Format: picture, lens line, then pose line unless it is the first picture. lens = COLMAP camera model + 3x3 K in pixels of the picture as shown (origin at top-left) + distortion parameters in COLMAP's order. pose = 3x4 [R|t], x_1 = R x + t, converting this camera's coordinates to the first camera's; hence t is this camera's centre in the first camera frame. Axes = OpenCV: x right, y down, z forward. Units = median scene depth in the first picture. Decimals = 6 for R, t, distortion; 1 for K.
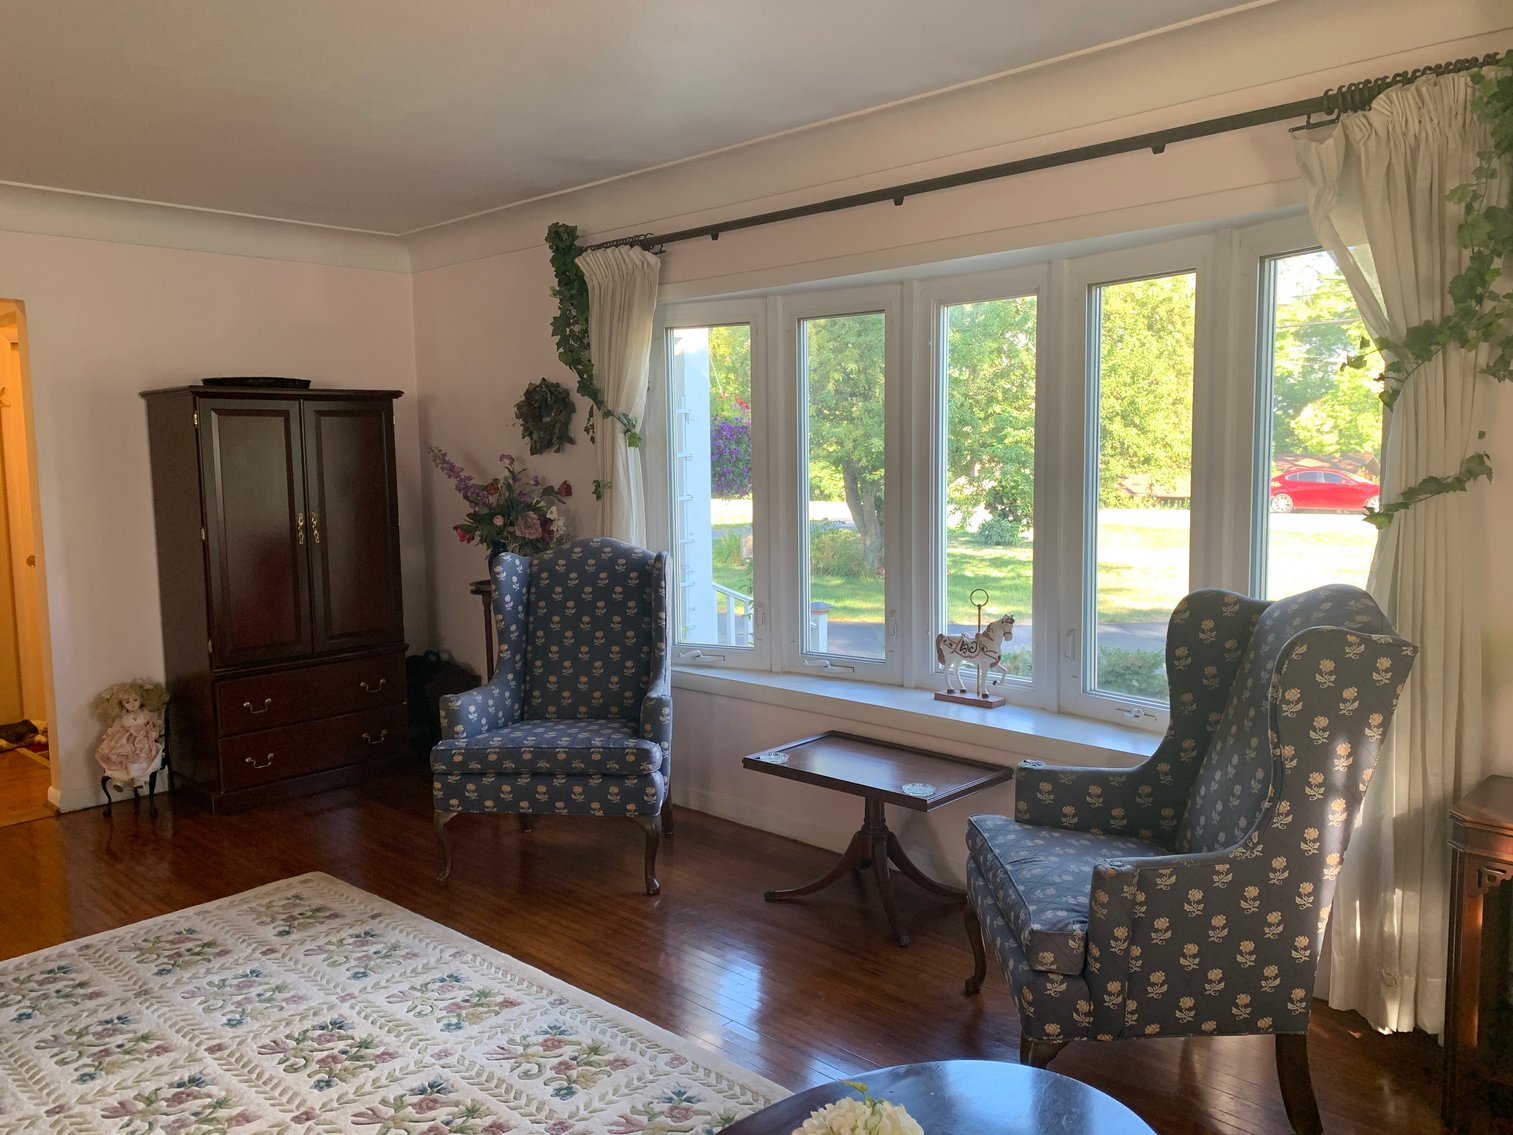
lens RADIAL K [[1163.8, 0, 743.5], [0, 1163.8, 564.2], [0, 0, 1]] dist [0.049966, -0.041606]
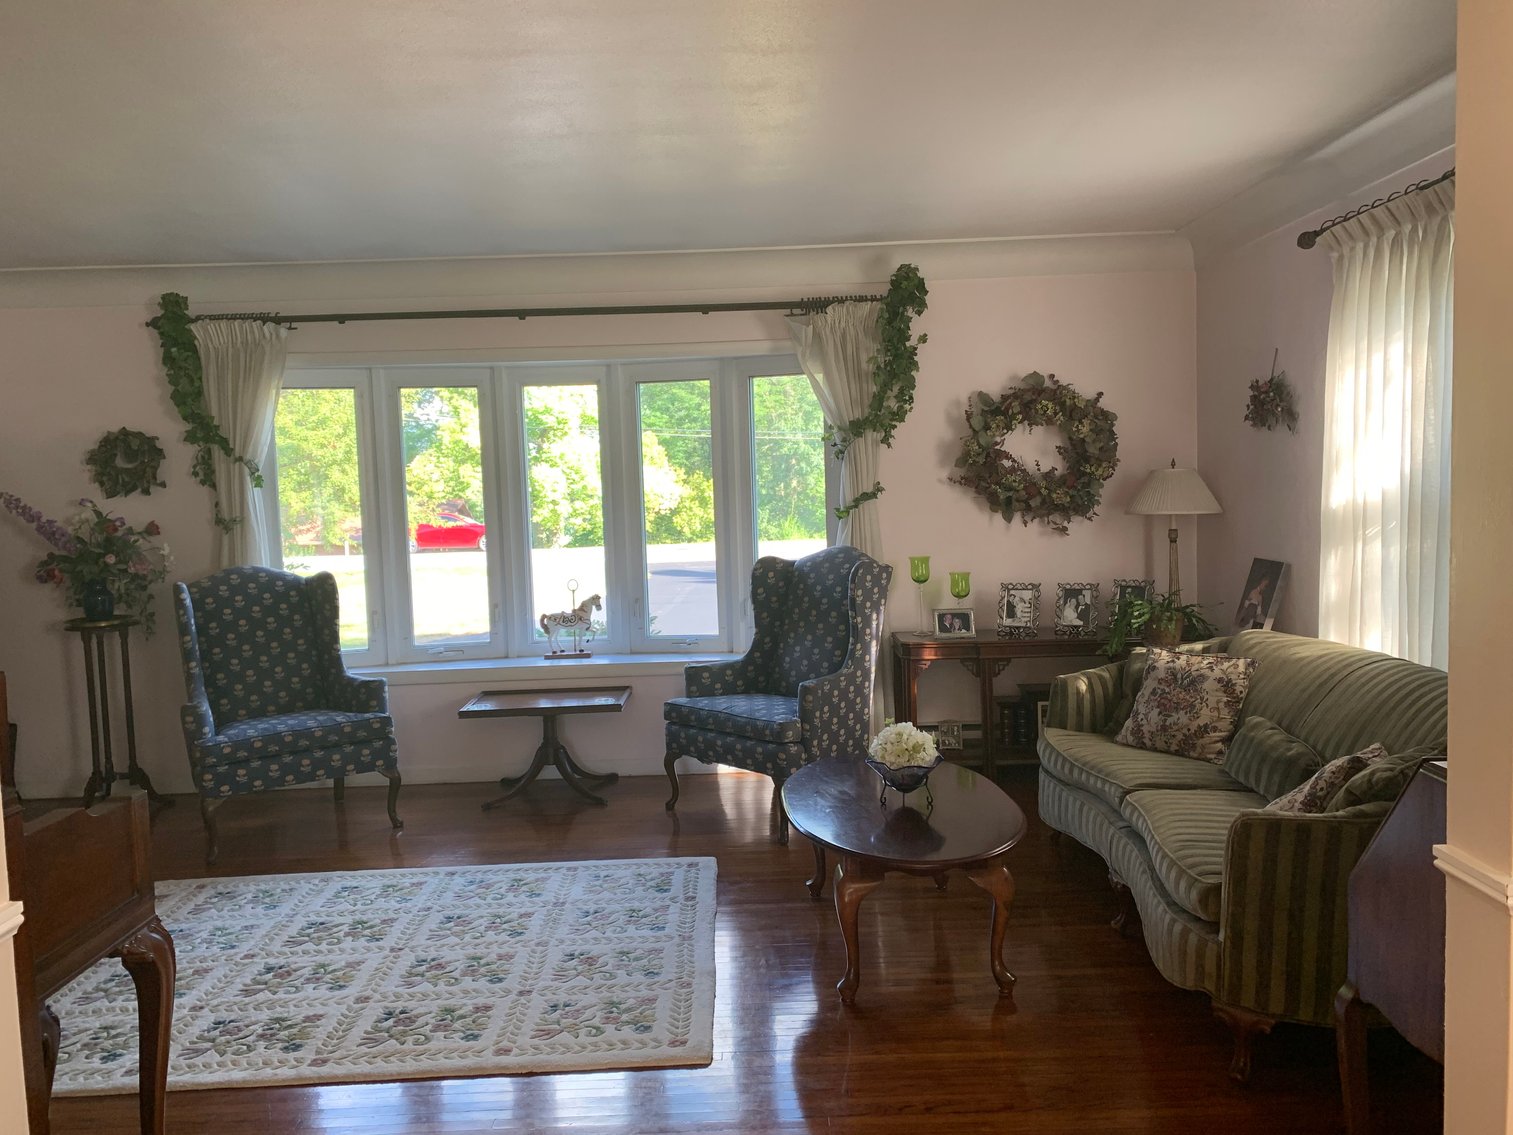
lens RADIAL K [[1163.8, 0, 754.7], [0, 1163.8, 571.5], [0, 0, 1]] dist [0.049966, -0.041606]
pose [[0.718632, -0.063413, 0.692493, -0.834840], [0.088912, 0.996039, -0.001059, 0.042903], [-0.689683, 0.062332, 0.721424, -0.291782]]
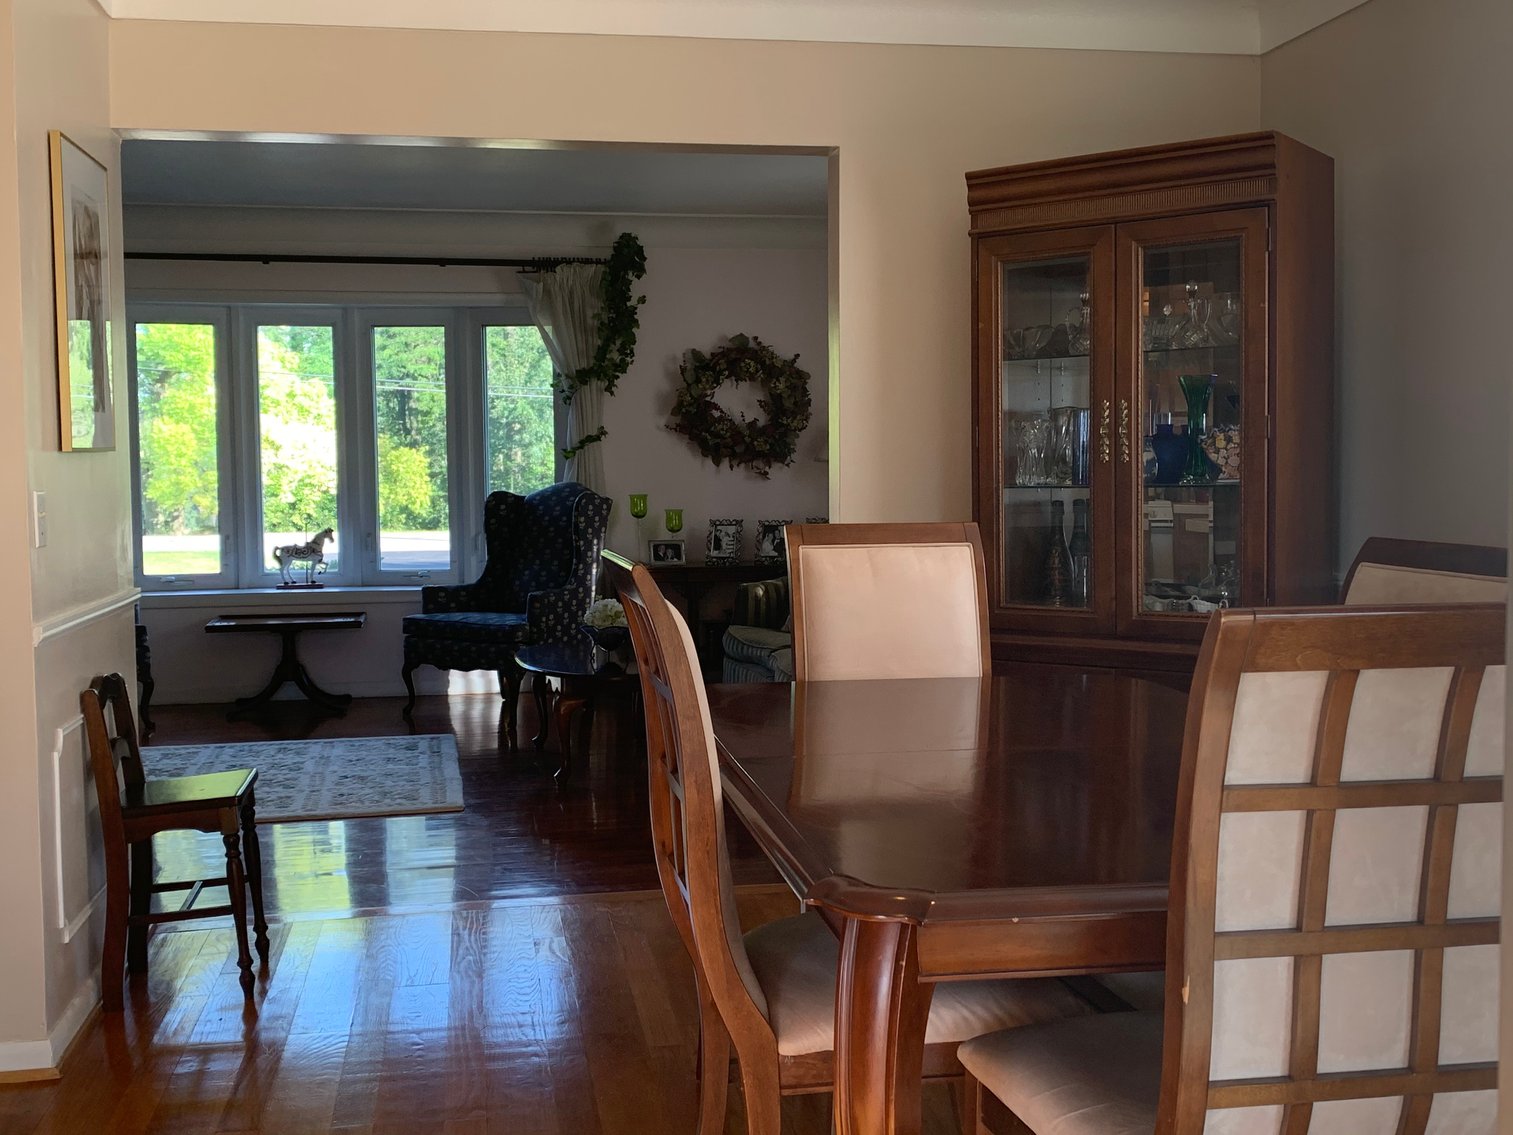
lens RADIAL K [[1606.7, 0, 769.6], [0, 1606.7, 570.6], [0, 0, 1]] dist [0.110283, 0.000000]
pose [[0.575011, -0.048235, 0.816722, -1.519037], [0.076680, 0.997044, 0.004898, 0.170625], [-0.814544, 0.059809, 0.577010, -0.923514]]
